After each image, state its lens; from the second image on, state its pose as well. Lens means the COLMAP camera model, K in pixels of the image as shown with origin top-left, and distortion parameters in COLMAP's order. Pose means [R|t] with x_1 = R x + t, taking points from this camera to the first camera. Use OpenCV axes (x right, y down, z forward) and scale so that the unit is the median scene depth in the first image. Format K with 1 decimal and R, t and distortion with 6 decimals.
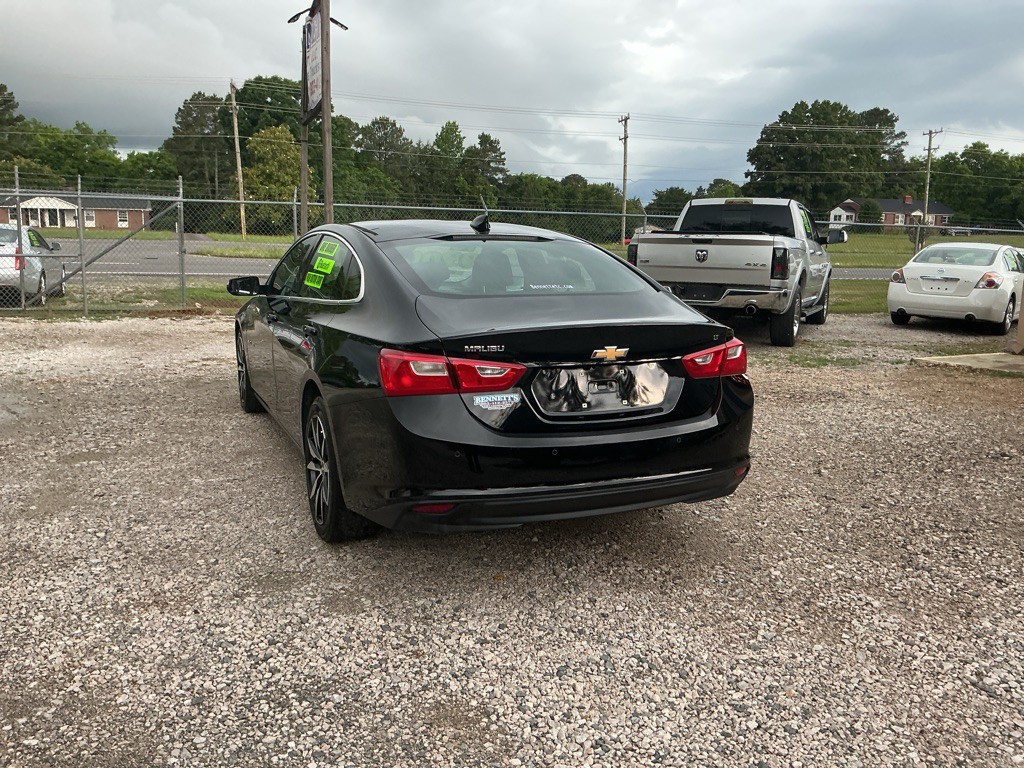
lens RADIAL K [[846.8, 0, 517.2], [0, 846.8, 385.5], [0, 0, 1]] dist [0.068702, -0.128633]
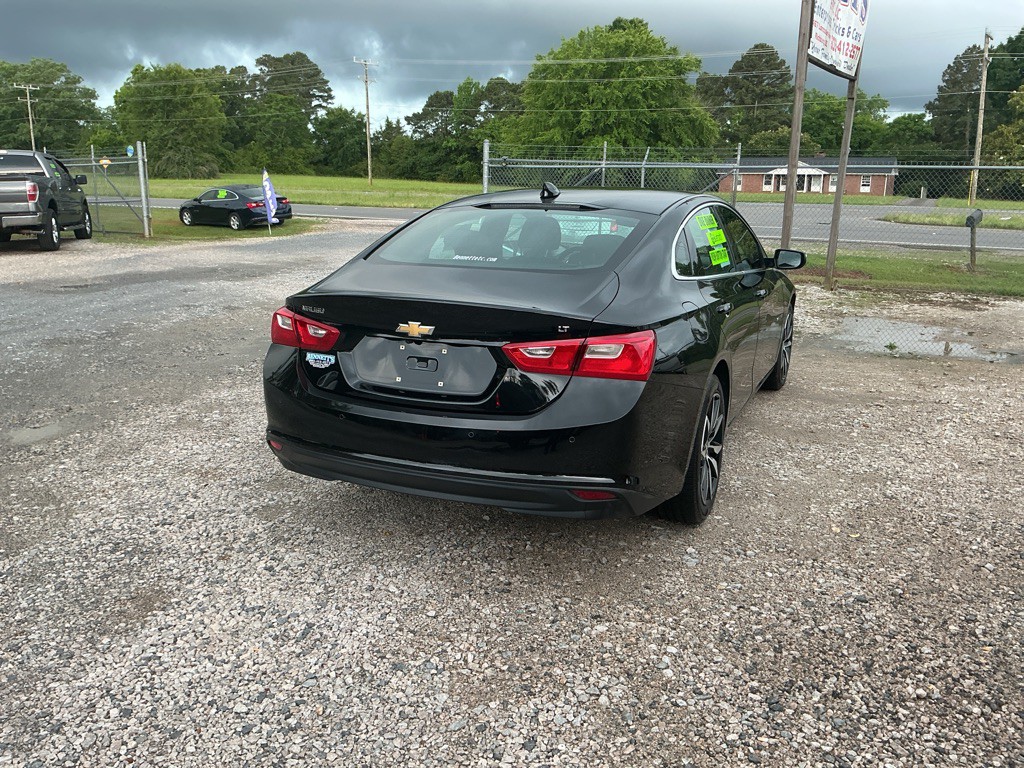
lens RADIAL K [[846.8, 0, 510.2], [0, 846.8, 388.4], [0, 0, 1]] dist [0.068702, -0.128633]
pose [[0.668461, 0.162408, -0.725799, 0.257594], [-0.130835, 0.986327, 0.100205, -0.023873], [0.732149, 0.027977, 0.680570, 0.124372]]
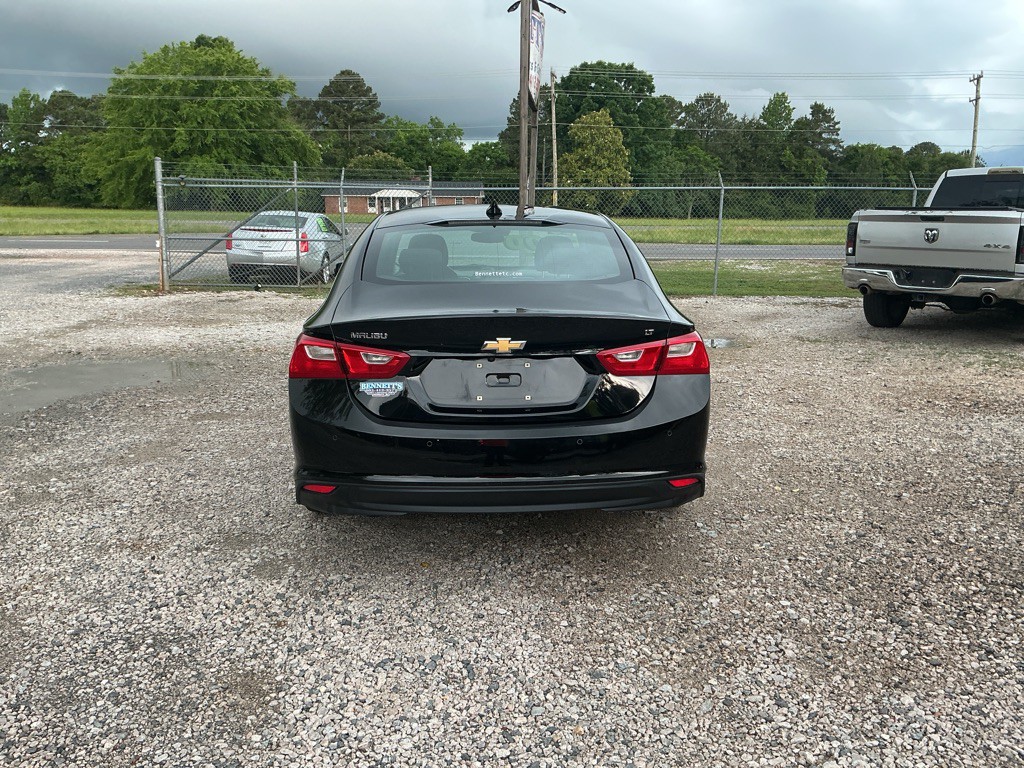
lens RADIAL K [[846.8, 0, 514.8], [0, 846.8, 386.7], [0, 0, 1]] dist [0.068702, -0.128633]
pose [[0.930217, 0.056842, -0.362582, 0.136170], [-0.048169, 0.998296, 0.032922, -0.006857], [0.363836, -0.013159, 0.931370, 0.033717]]
